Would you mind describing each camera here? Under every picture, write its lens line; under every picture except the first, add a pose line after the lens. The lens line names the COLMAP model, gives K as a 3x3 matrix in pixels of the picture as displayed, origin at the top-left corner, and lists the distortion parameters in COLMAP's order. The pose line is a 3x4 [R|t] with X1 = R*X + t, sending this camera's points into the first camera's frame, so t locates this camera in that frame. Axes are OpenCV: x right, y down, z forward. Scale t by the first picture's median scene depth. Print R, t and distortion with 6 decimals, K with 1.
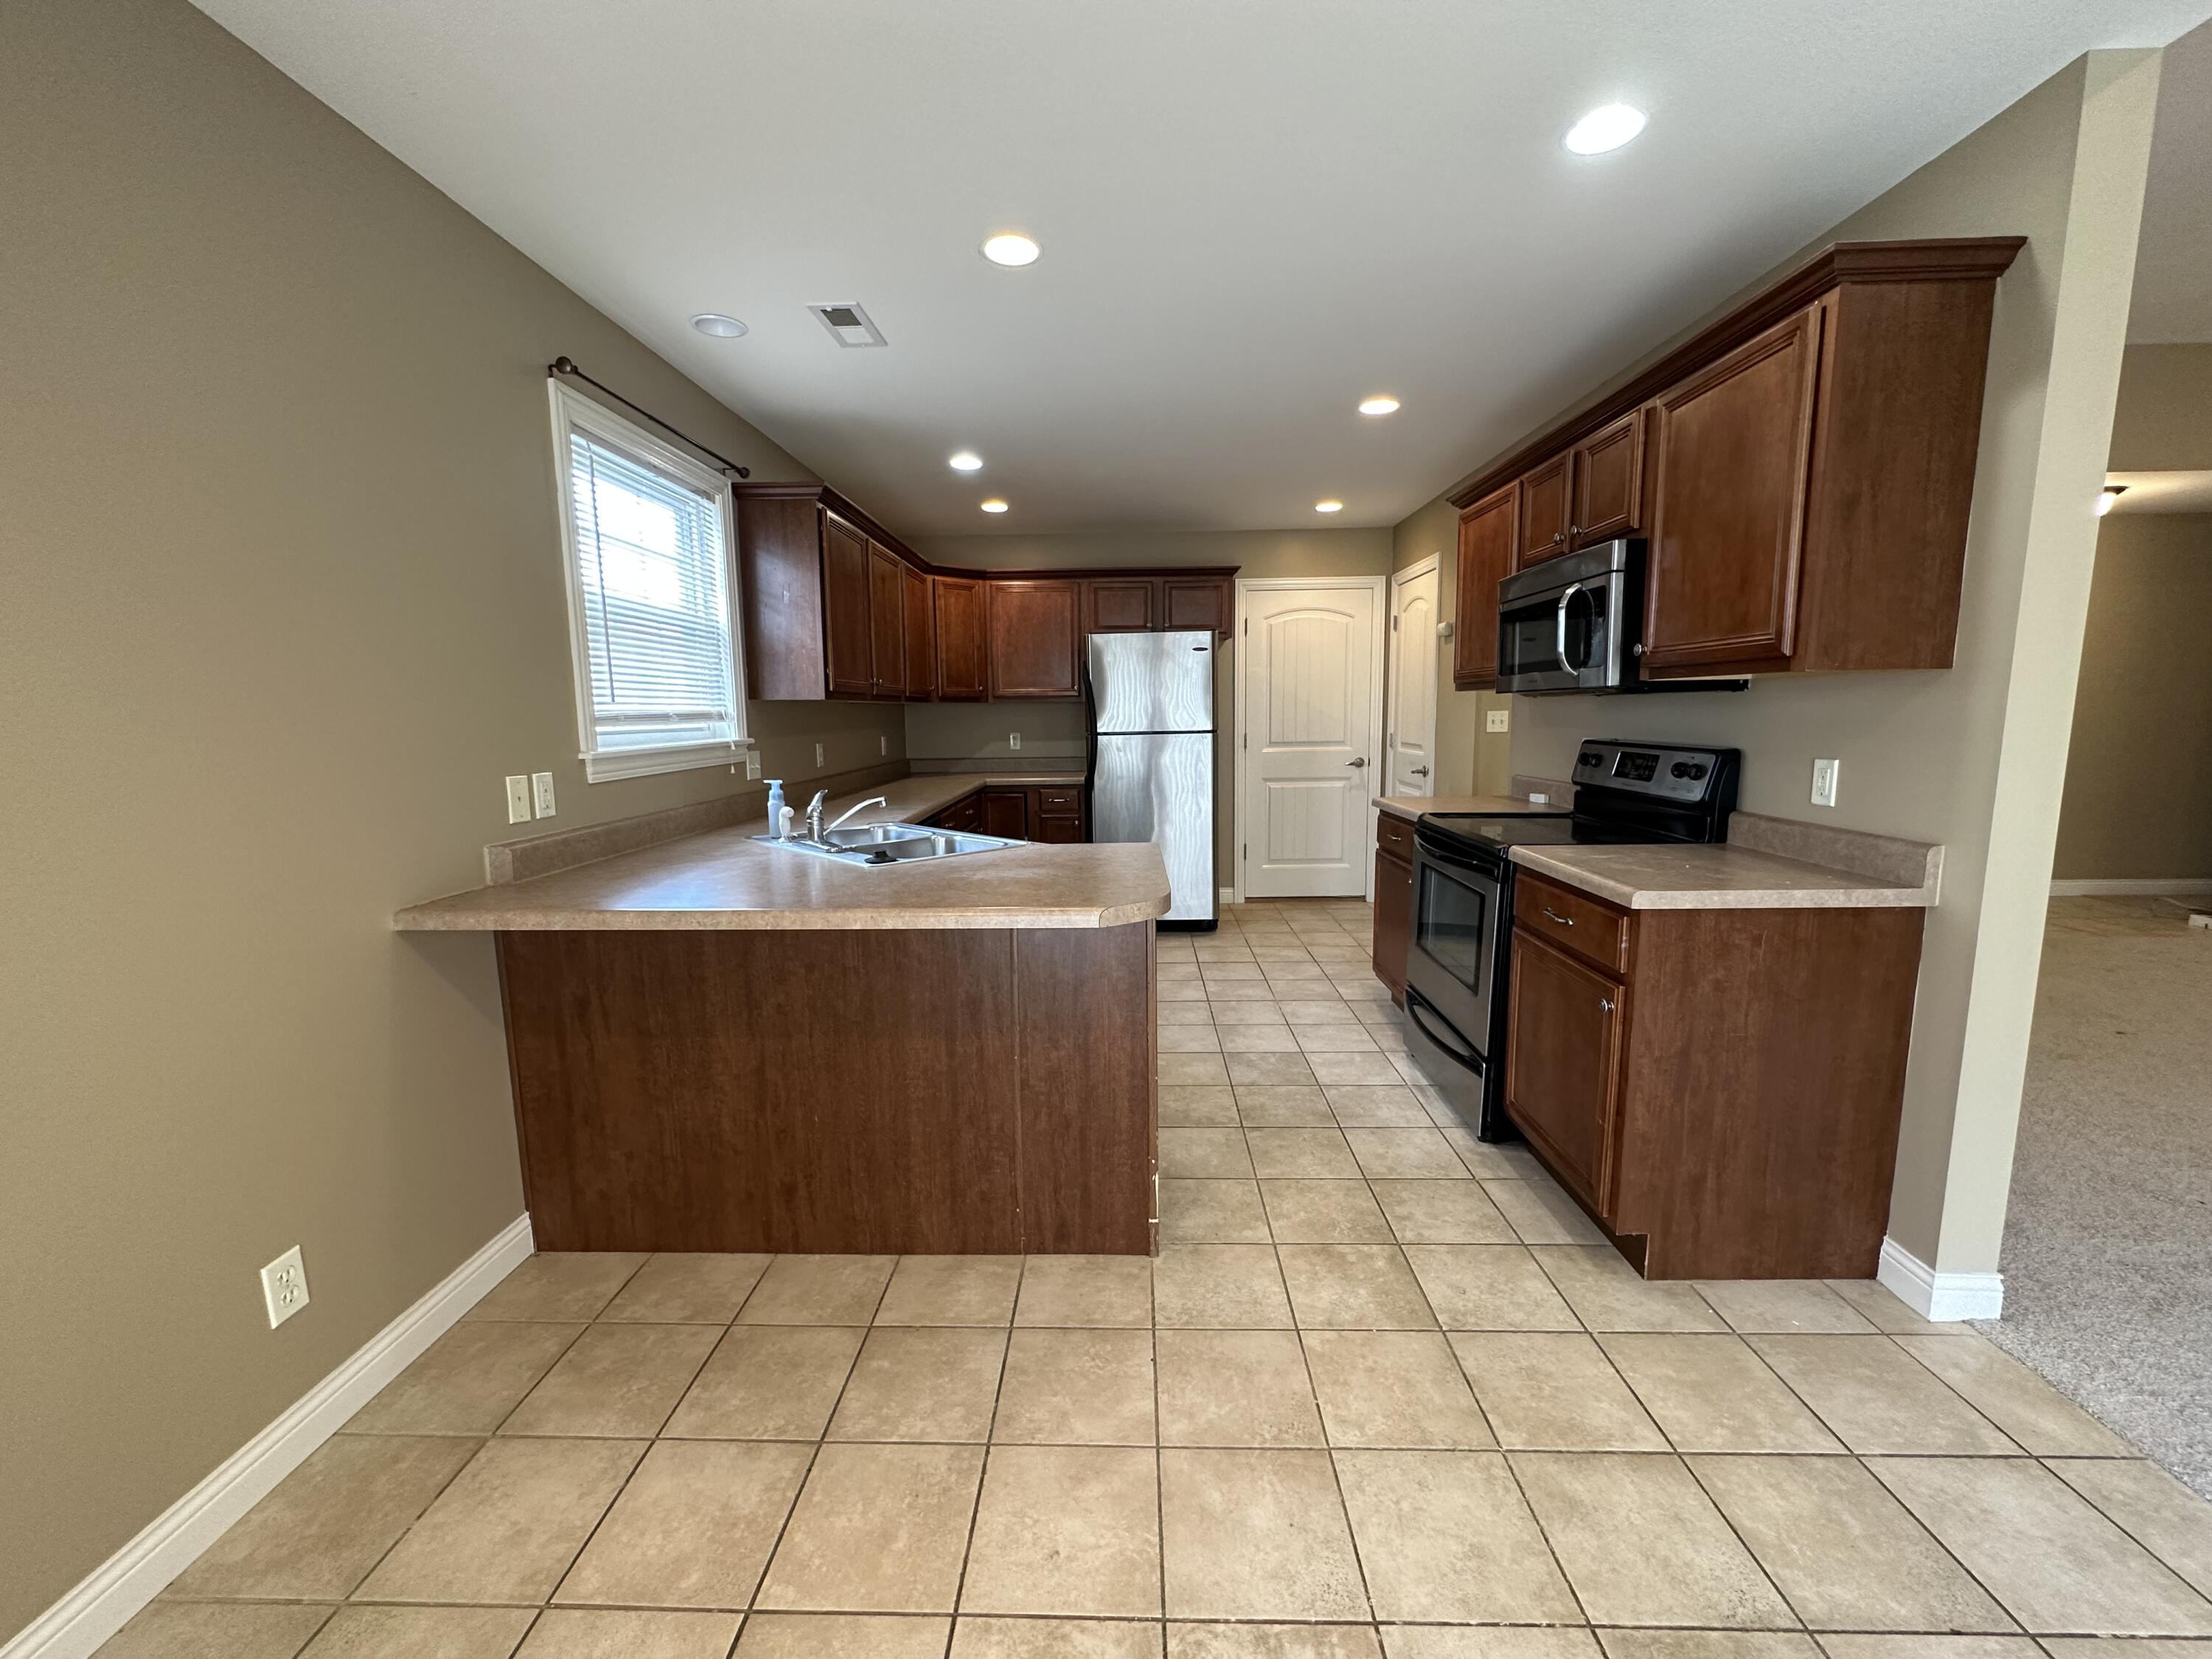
lens RADIAL K [[883.2, 0, 1106.0], [0, 883.2, 829.5], [0, 0, 1]] dist [-0.002716, 0.000492]
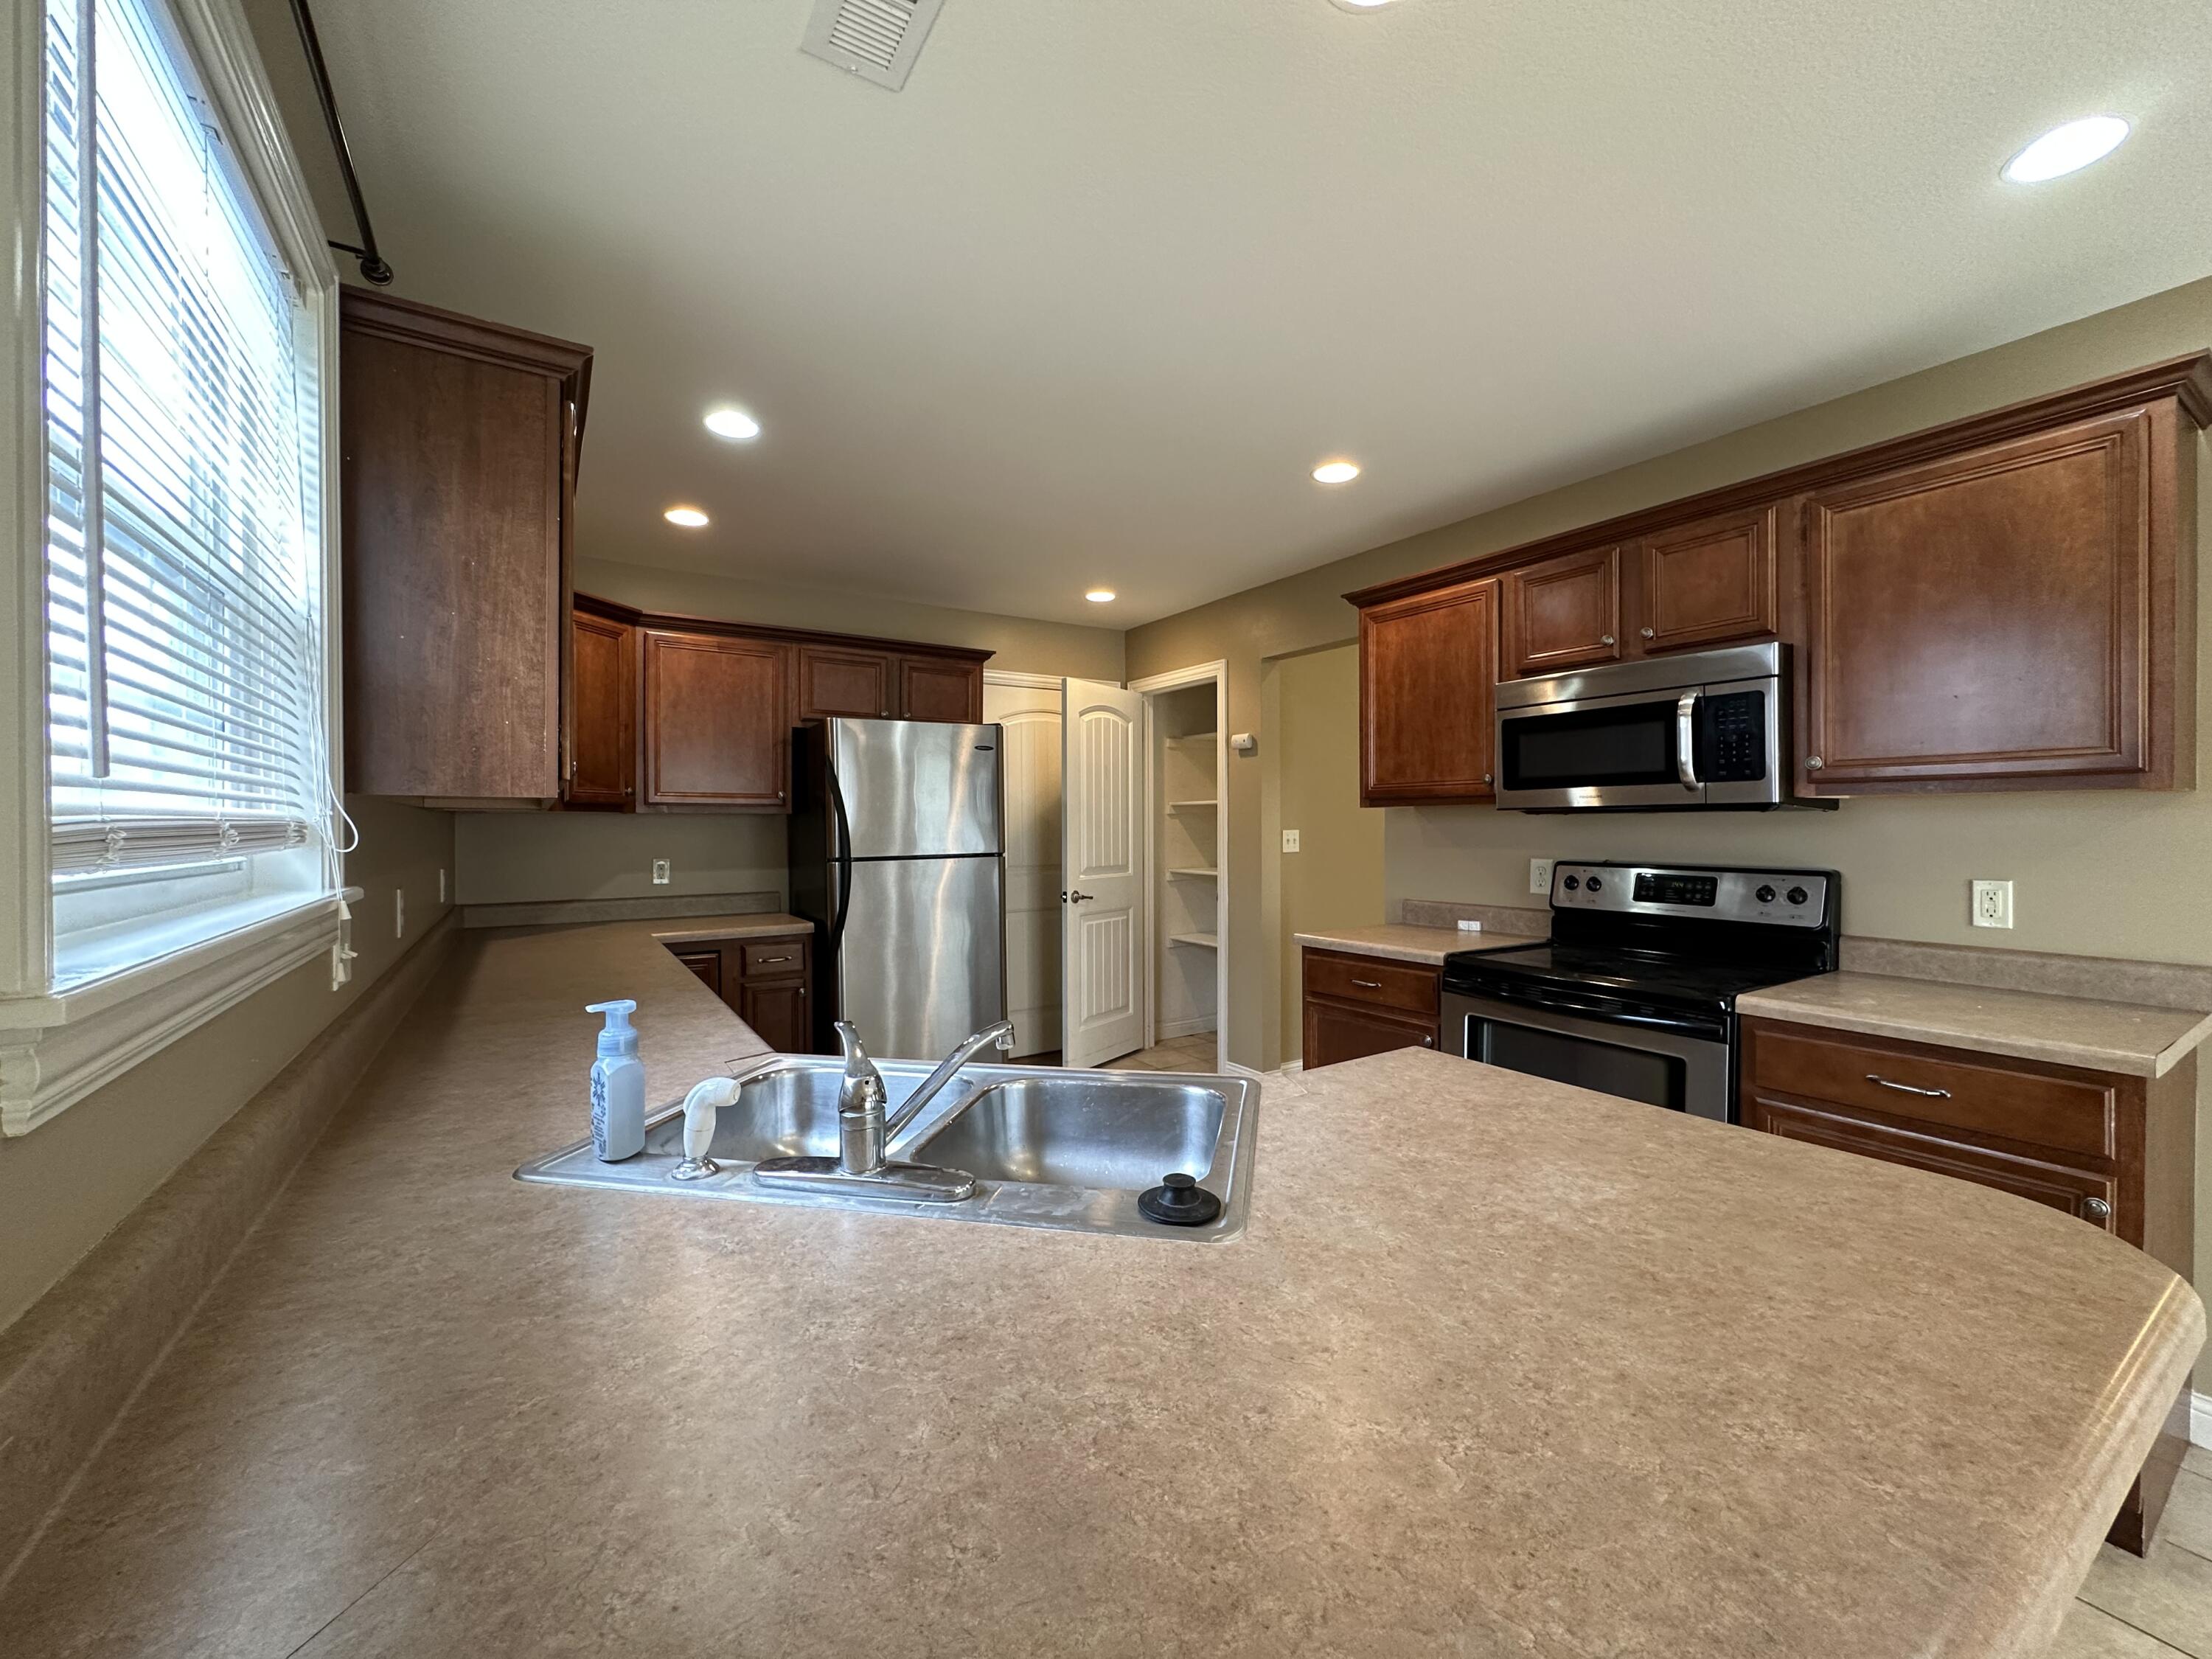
lens RADIAL K [[883.2, 0, 1106.0], [0, 883.2, 829.5], [0, 0, 1]] dist [-0.002716, 0.000492]
pose [[0.825368, 0.005481, 0.564568, -0.547155], [0.069449, 0.991373, -0.111156, -0.095892], [-0.560307, 0.130953, 0.817867, 0.744736]]
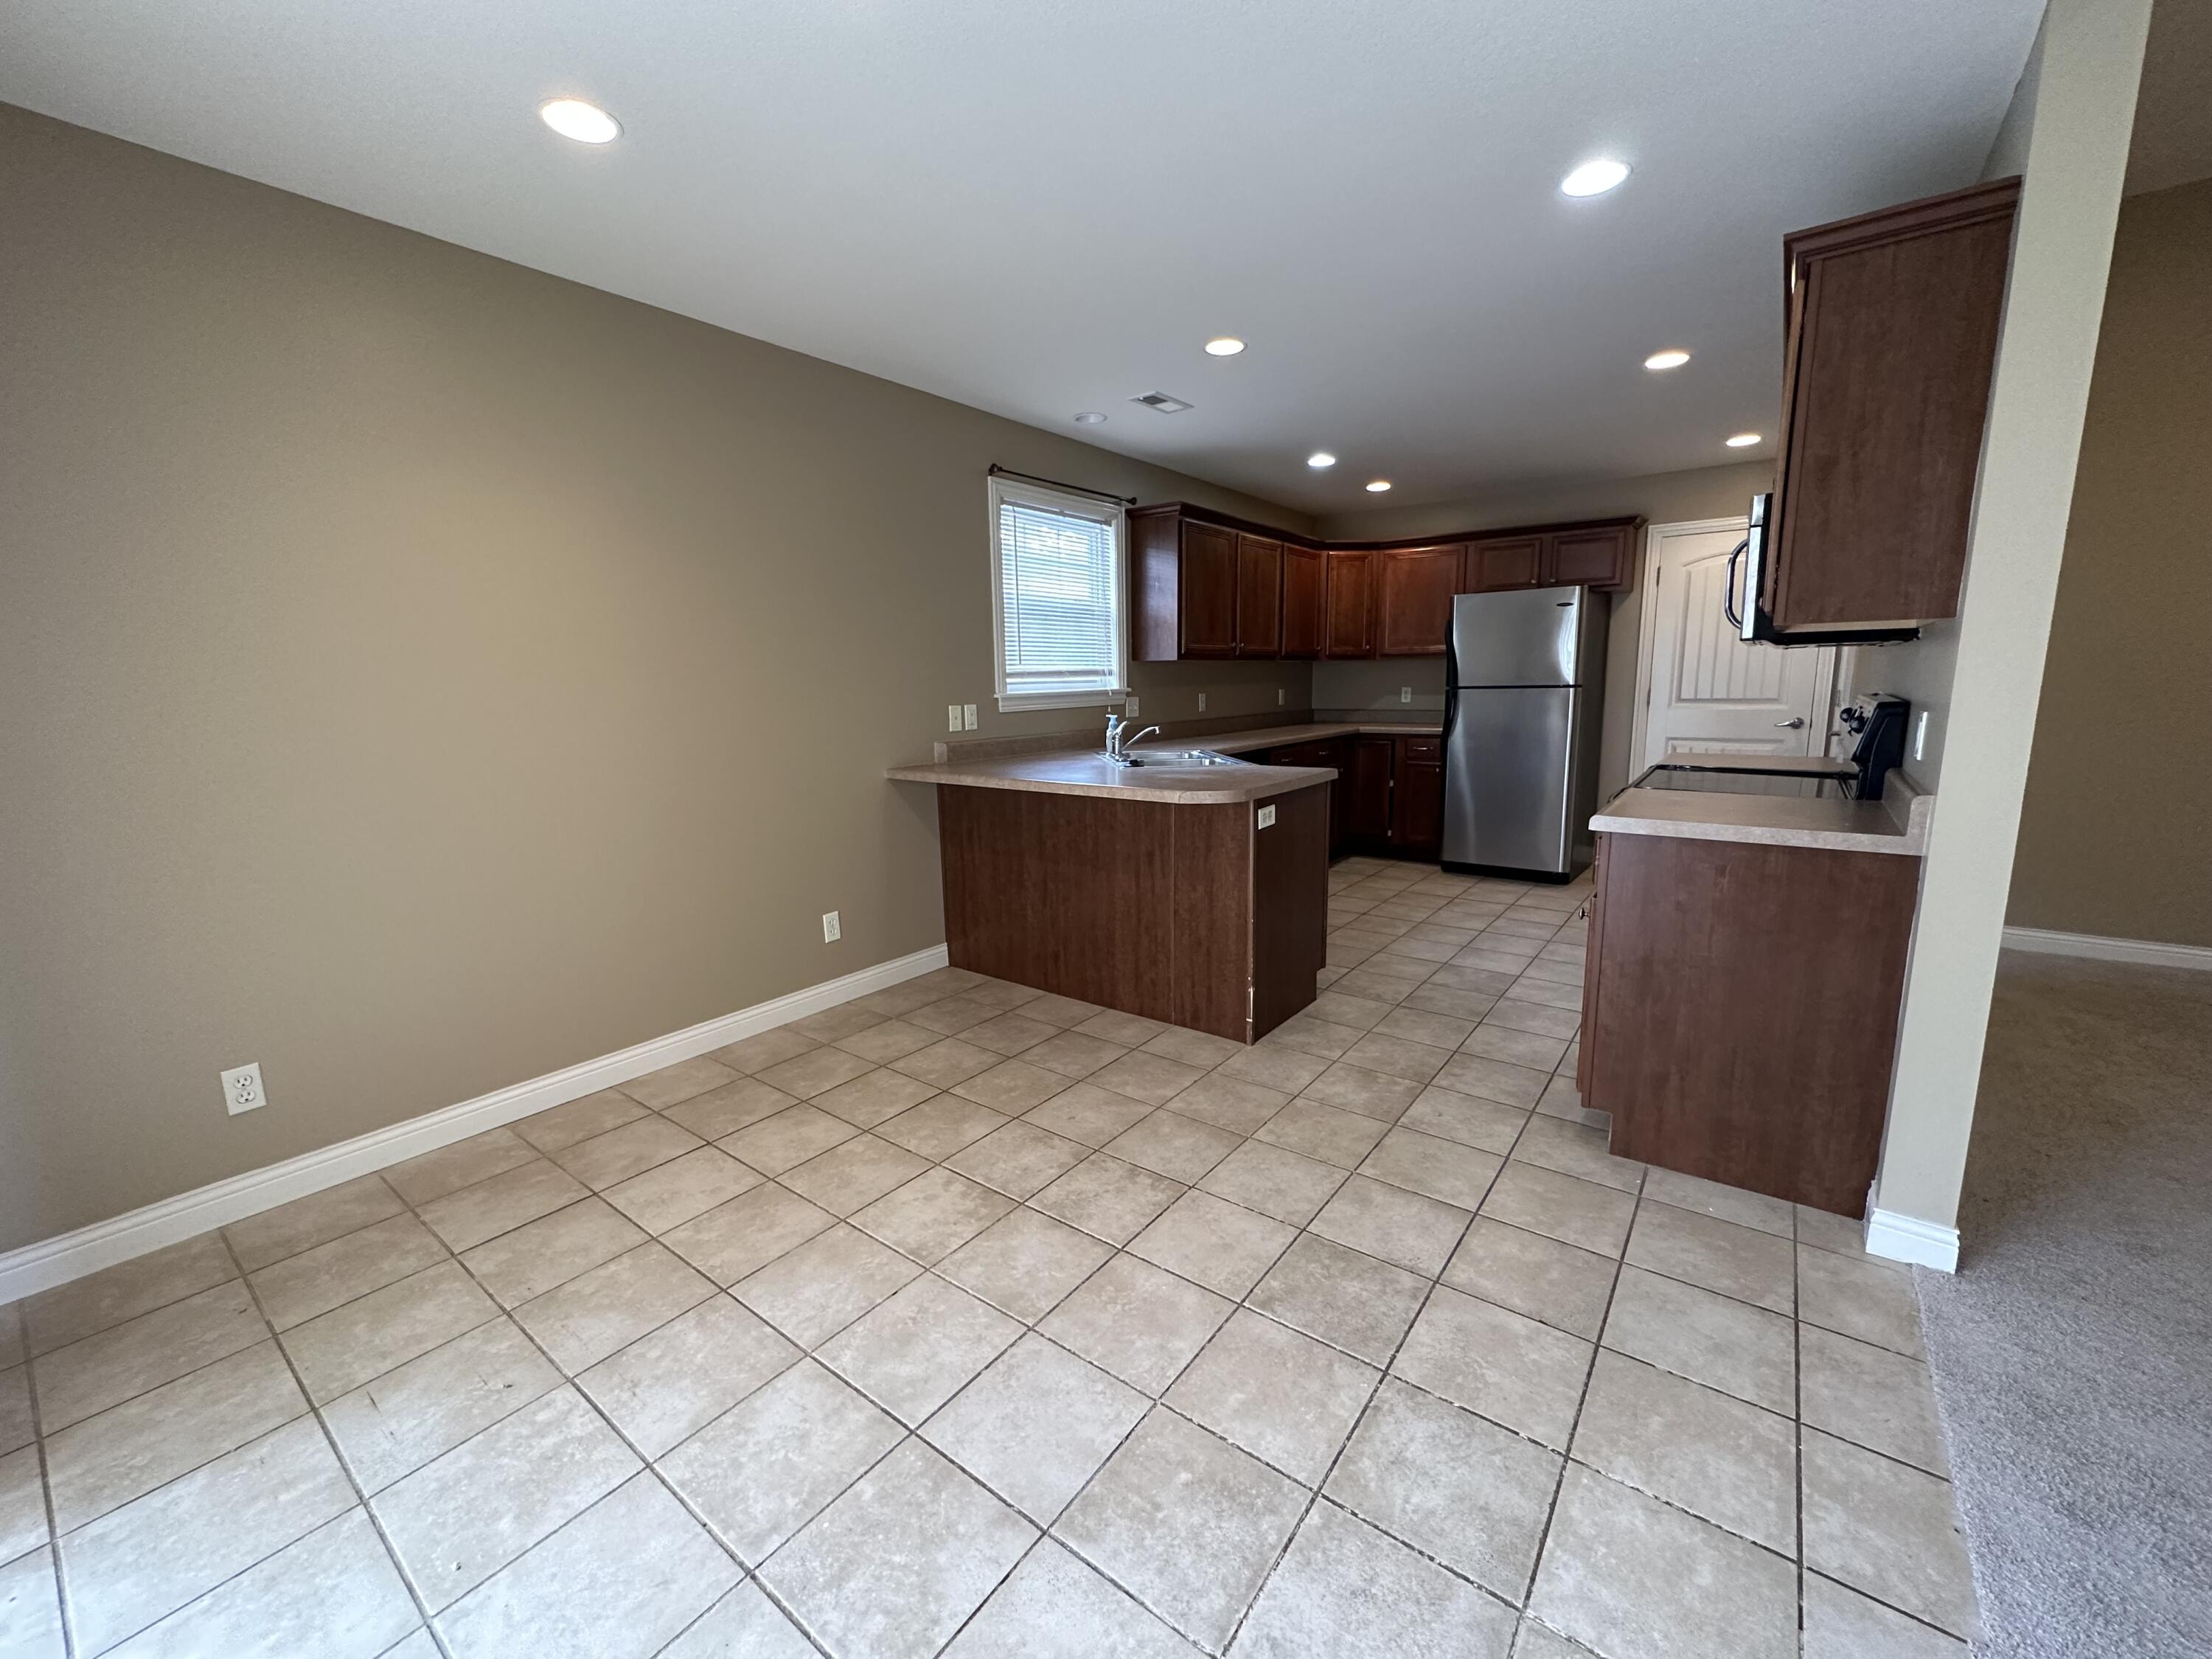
lens RADIAL K [[883.2, 0, 1106.0], [0, 883.2, 829.5], [0, 0, 1]] dist [-0.002716, 0.000492]
pose [[0.813418, 0.097603, -0.573432, 0.650283], [-0.070580, 0.995099, 0.069256, 0.045493], [0.577381, -0.015861, 0.816321, -0.311358]]
